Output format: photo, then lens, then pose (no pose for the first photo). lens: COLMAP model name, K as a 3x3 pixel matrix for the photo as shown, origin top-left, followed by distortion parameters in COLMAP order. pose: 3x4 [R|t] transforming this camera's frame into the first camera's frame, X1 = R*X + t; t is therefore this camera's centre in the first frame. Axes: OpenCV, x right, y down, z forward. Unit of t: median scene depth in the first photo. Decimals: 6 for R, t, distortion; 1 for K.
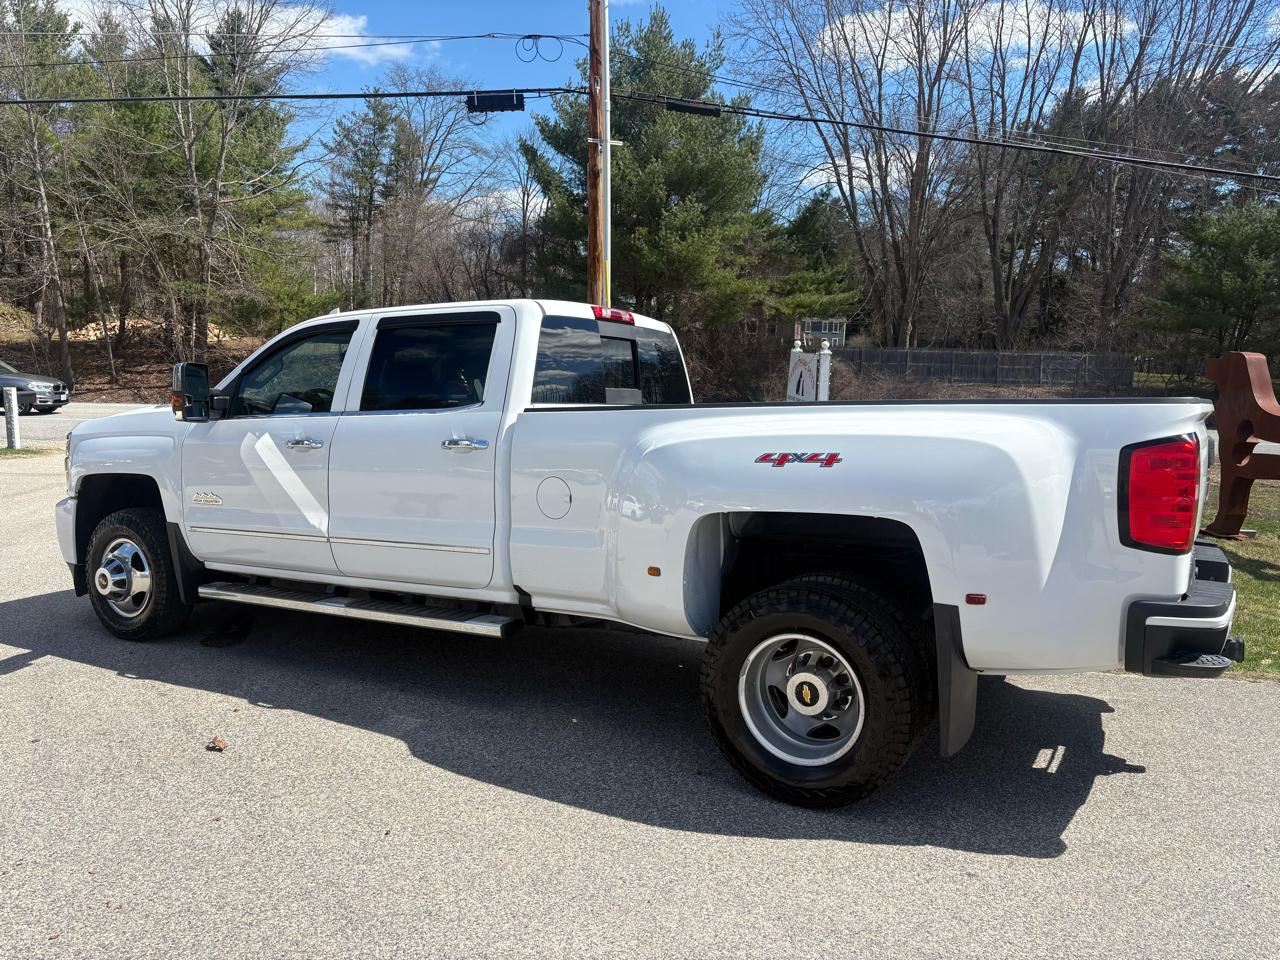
lens RADIAL K [[974.0, 0, 644.9], [0, 974.0, 478.9], [0, 0, 1]] dist [0.042184, -0.037881]
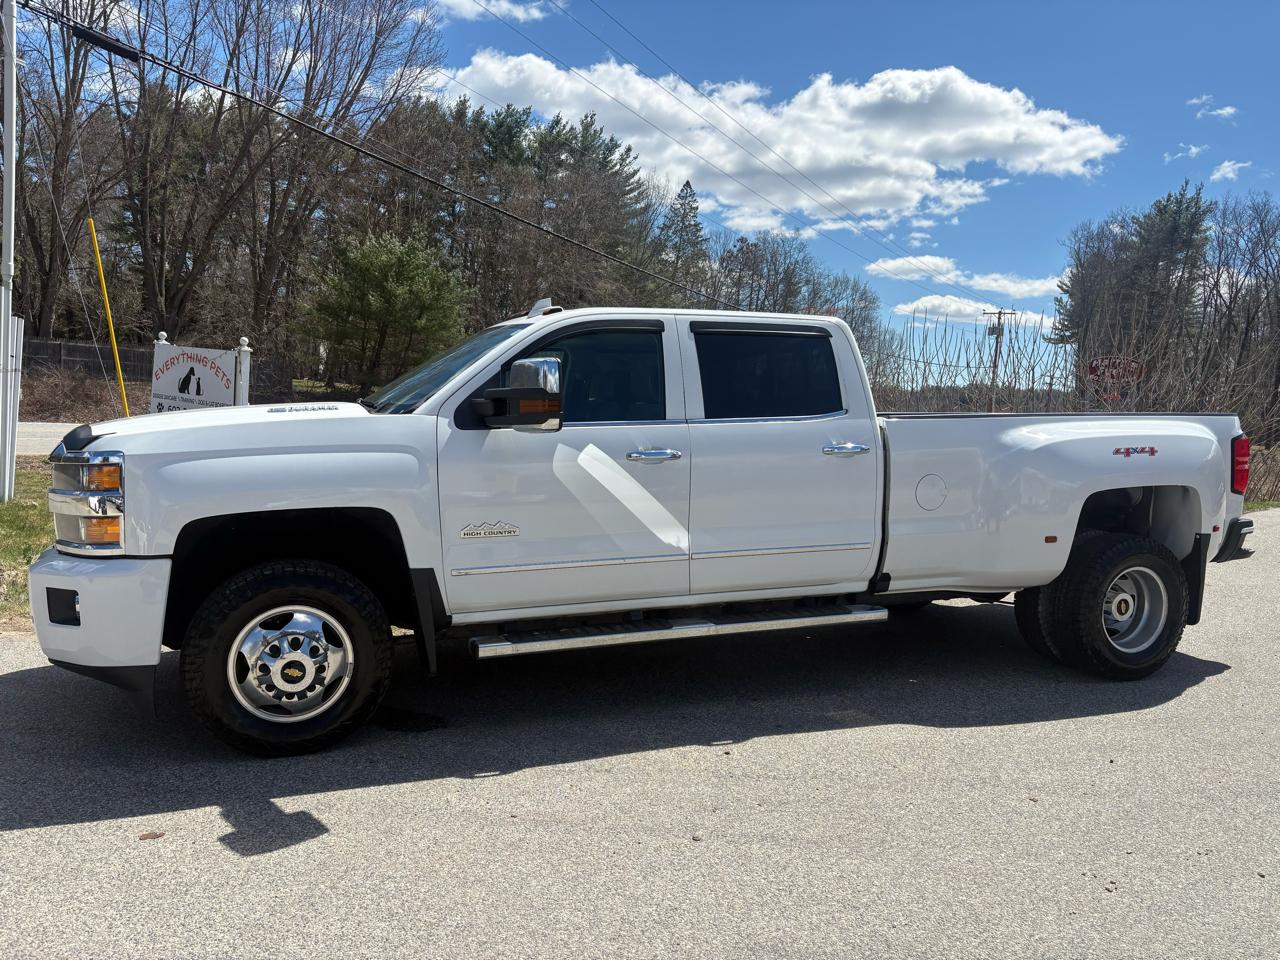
lens RADIAL K [[933.7, 0, 640.5], [0, 933.7, 484.6], [0, 0, 1]] dist [0.005935, 0.022082]
pose [[0.633220, -0.056478, 0.771909, -0.139248], [0.048013, 0.998280, 0.033654, -0.005234], [-0.772481, 0.015751, 0.634842, 0.064634]]
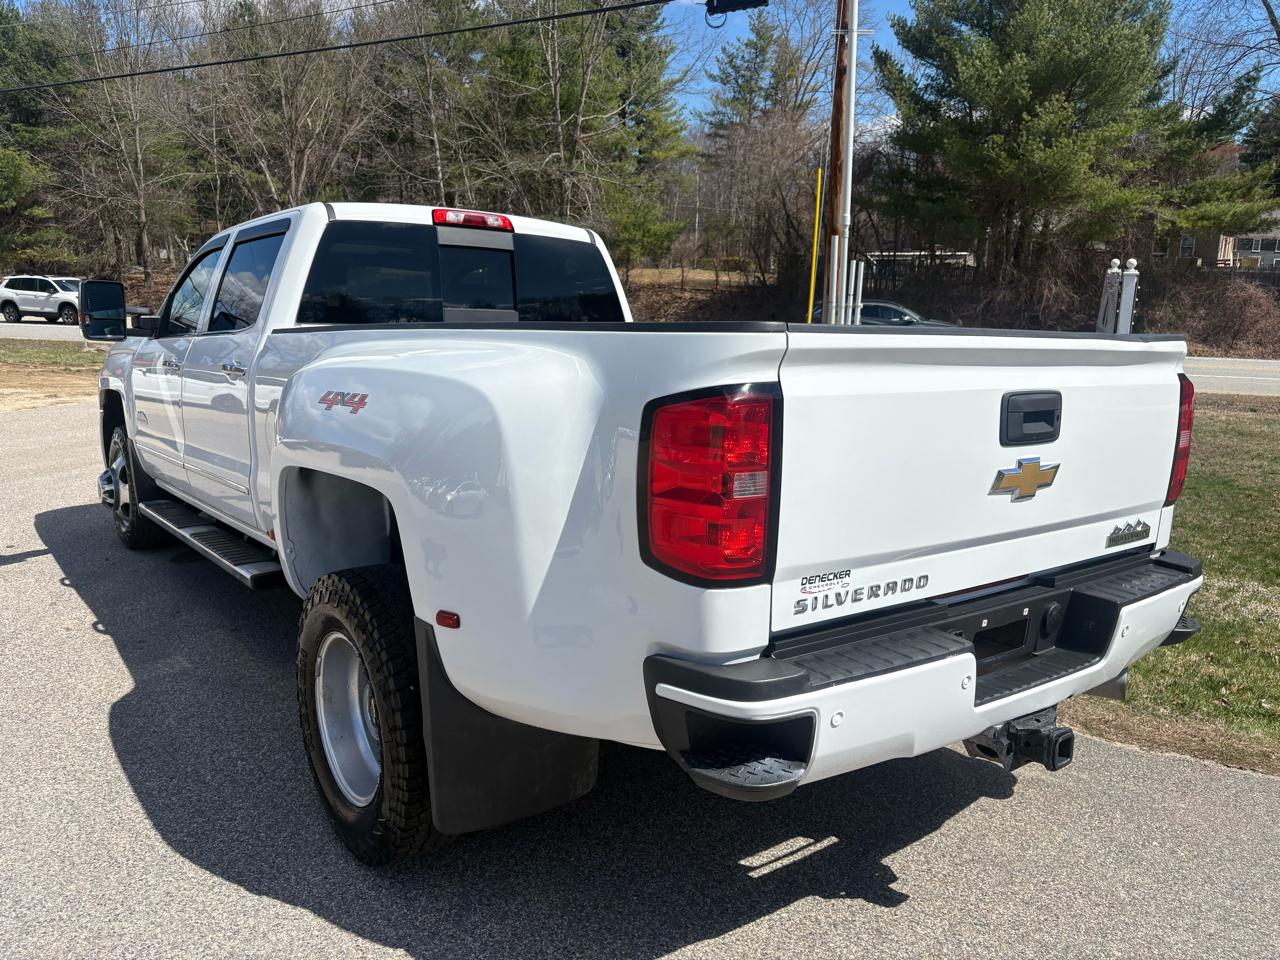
lens RADIAL K [[974.0, 0, 647.7], [0, 974.0, 478.9], [0, 0, 1]] dist [0.042184, -0.037881]
pose [[0.922393, 0.070325, -0.379798, 0.062903], [-0.043268, 0.995909, 0.079325, -0.002831], [0.383823, -0.056735, 0.921662, 0.038881]]
